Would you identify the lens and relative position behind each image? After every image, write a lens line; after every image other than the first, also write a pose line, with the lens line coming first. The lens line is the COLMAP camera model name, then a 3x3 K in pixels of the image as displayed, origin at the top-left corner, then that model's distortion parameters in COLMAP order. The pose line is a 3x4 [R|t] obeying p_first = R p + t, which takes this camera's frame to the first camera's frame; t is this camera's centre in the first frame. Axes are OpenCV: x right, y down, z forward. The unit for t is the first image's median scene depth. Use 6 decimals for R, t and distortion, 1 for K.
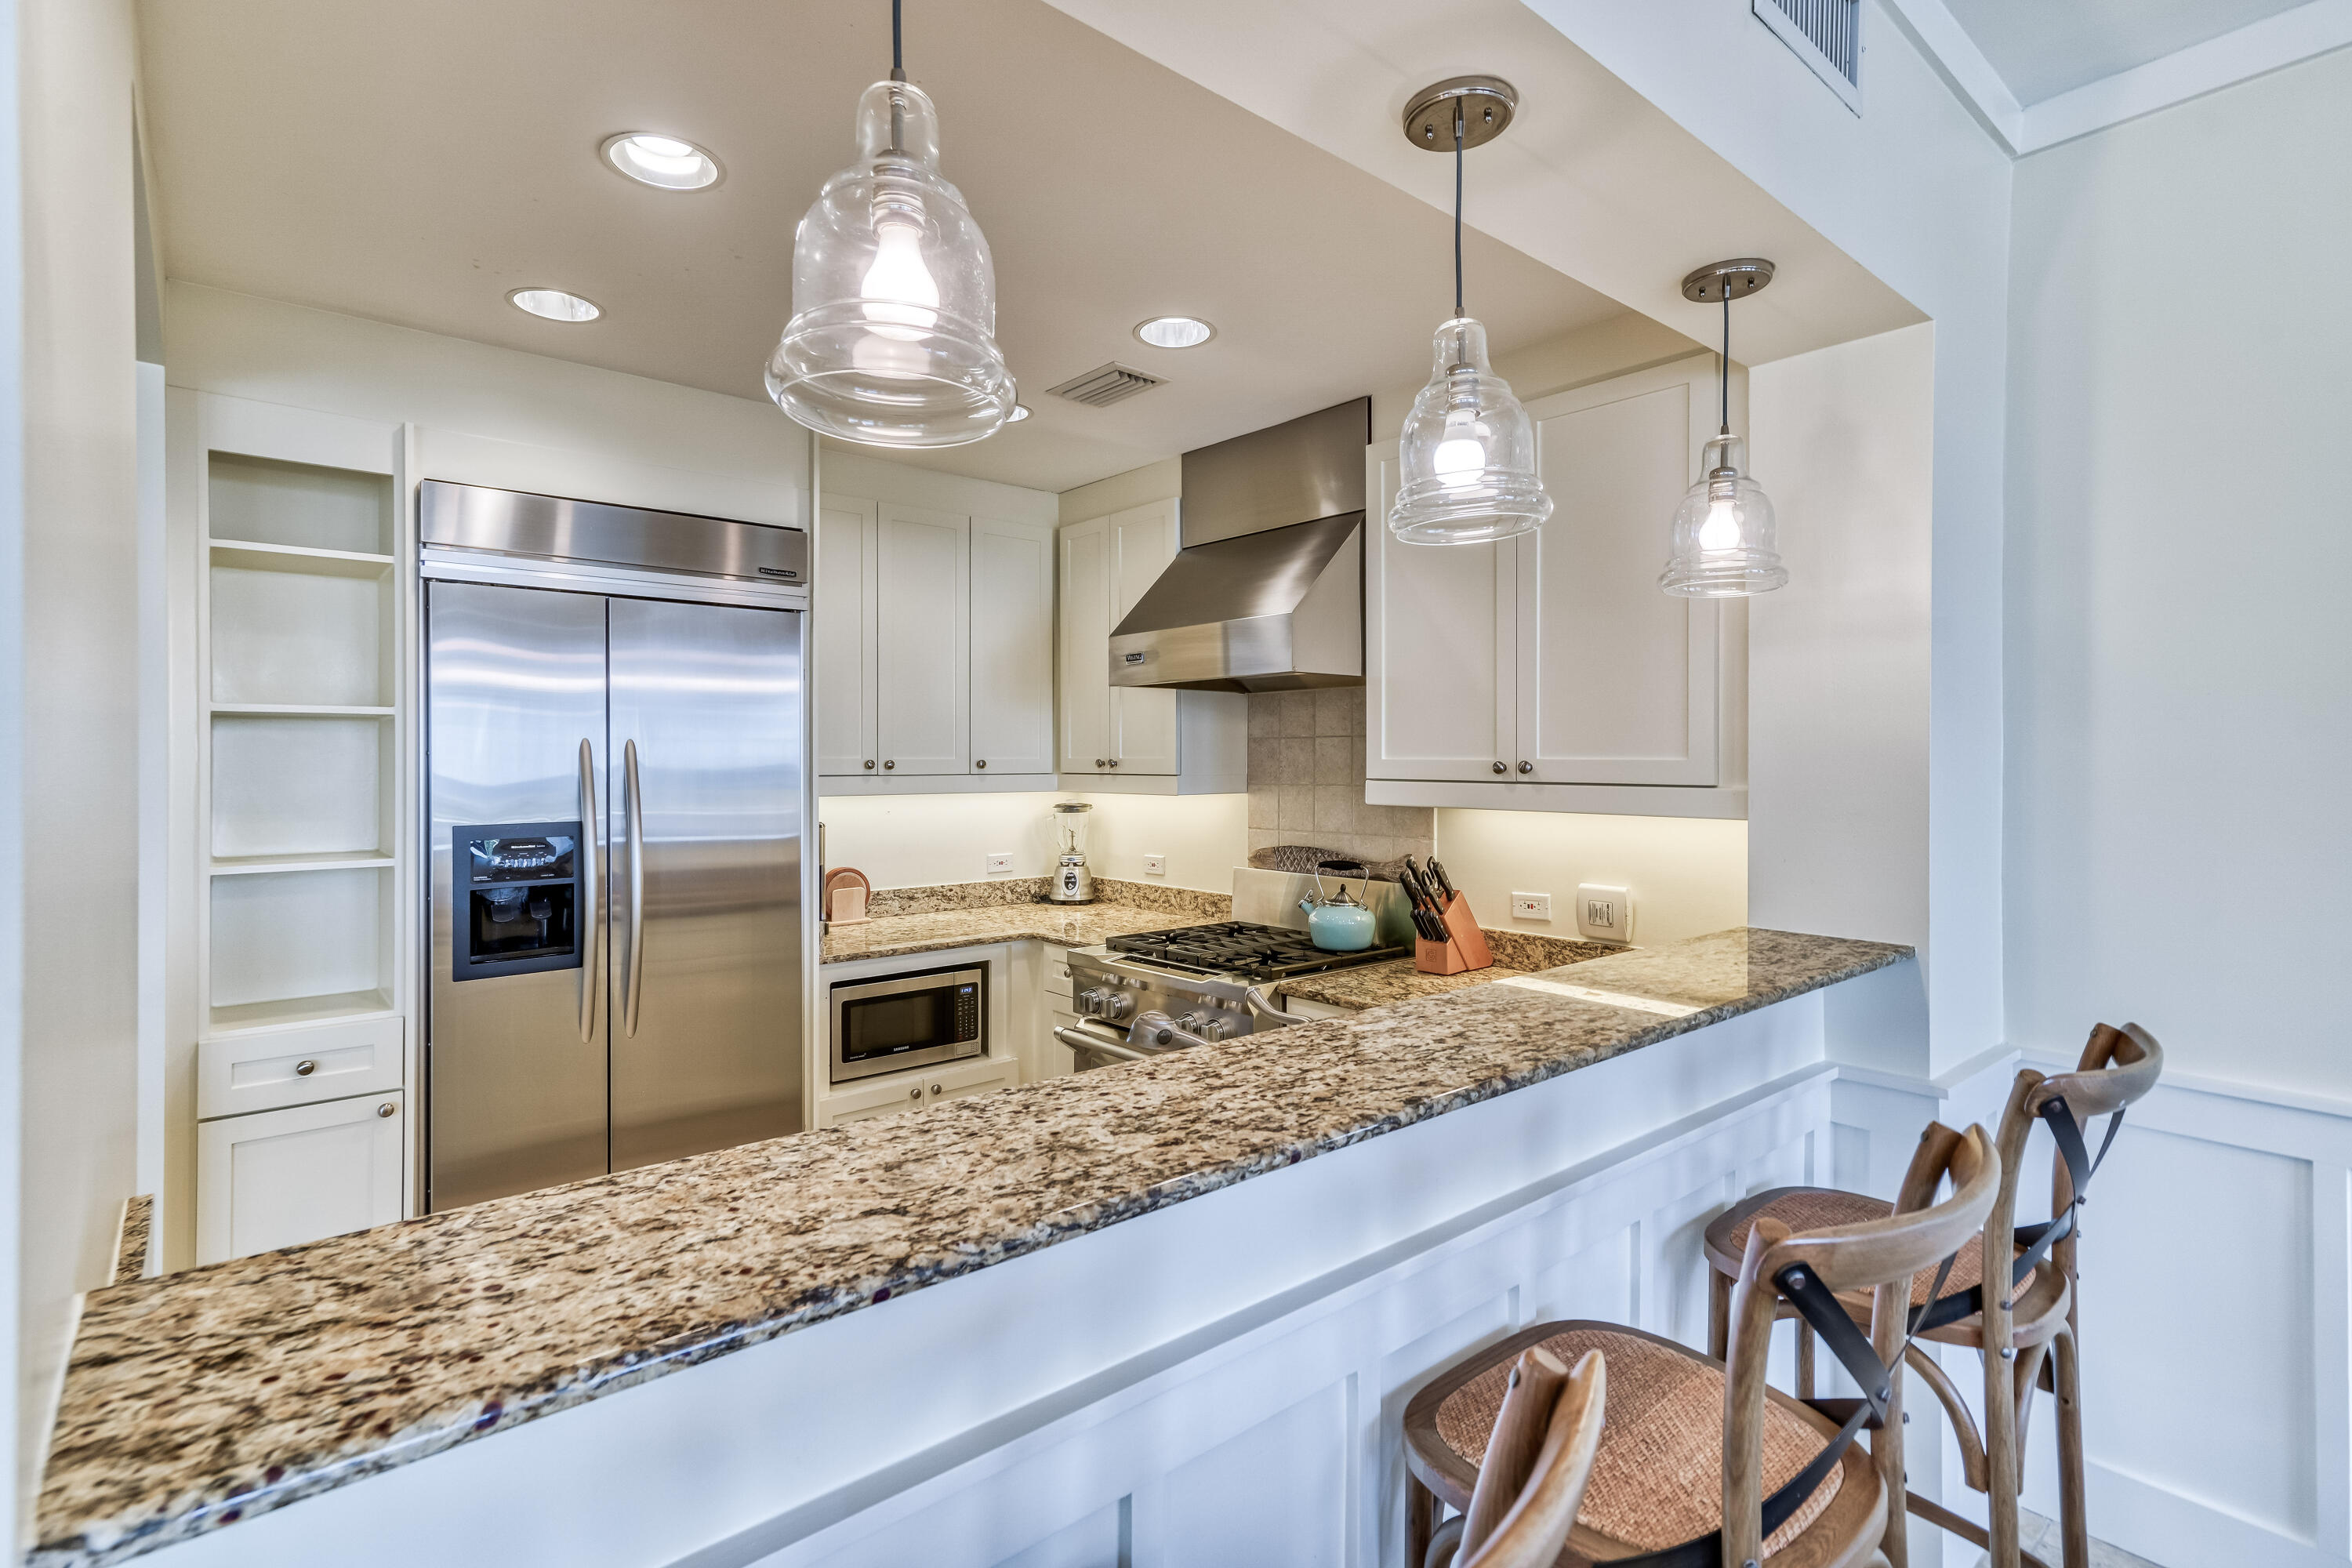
lens RADIAL K [[1105.5, 0, 1174.1], [0, 1105.5, 761.0], [0, 0, 1]] dist [0.004446, 0.003172]
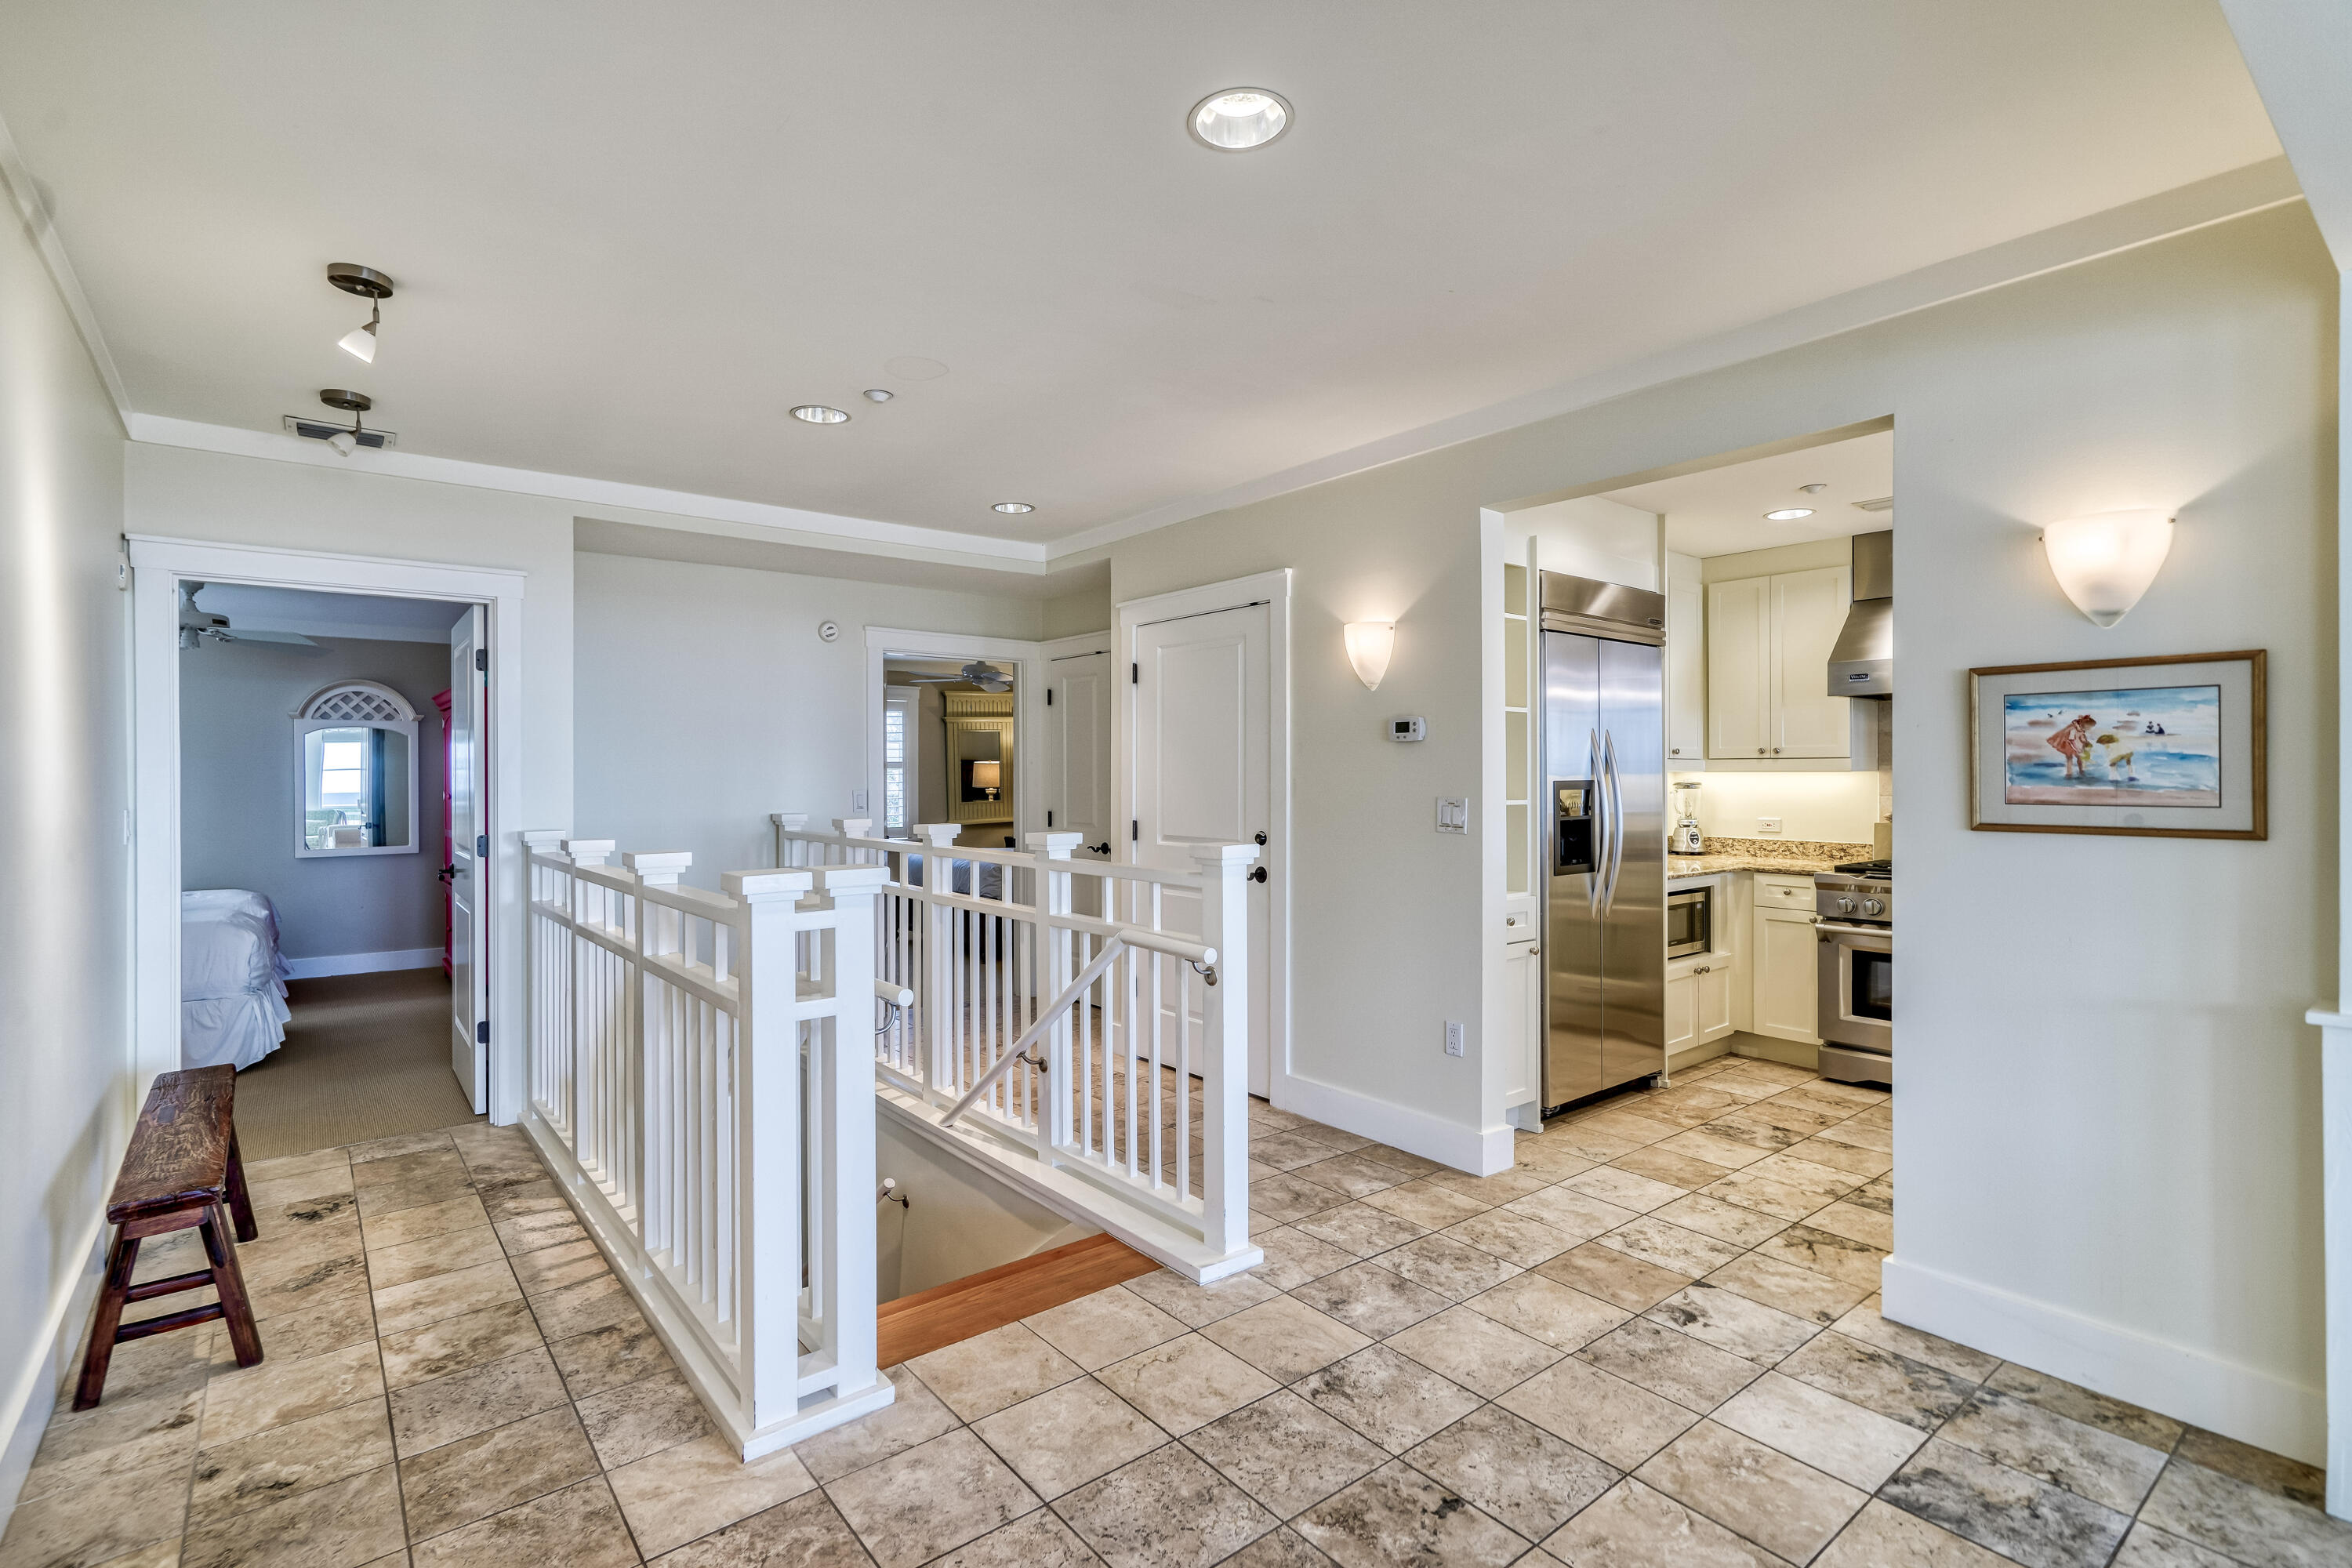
lens RADIAL K [[1105.5, 0, 1189.5], [0, 1105.5, 761.7], [0, 0, 1]] dist [0.004446, 0.003172]
pose [[0.999908, 0.000953, -0.013540, -0.825851], [-0.001105, 0.999937, -0.011201, 0.035206], [0.013528, 0.011215, 0.999846, -0.452698]]
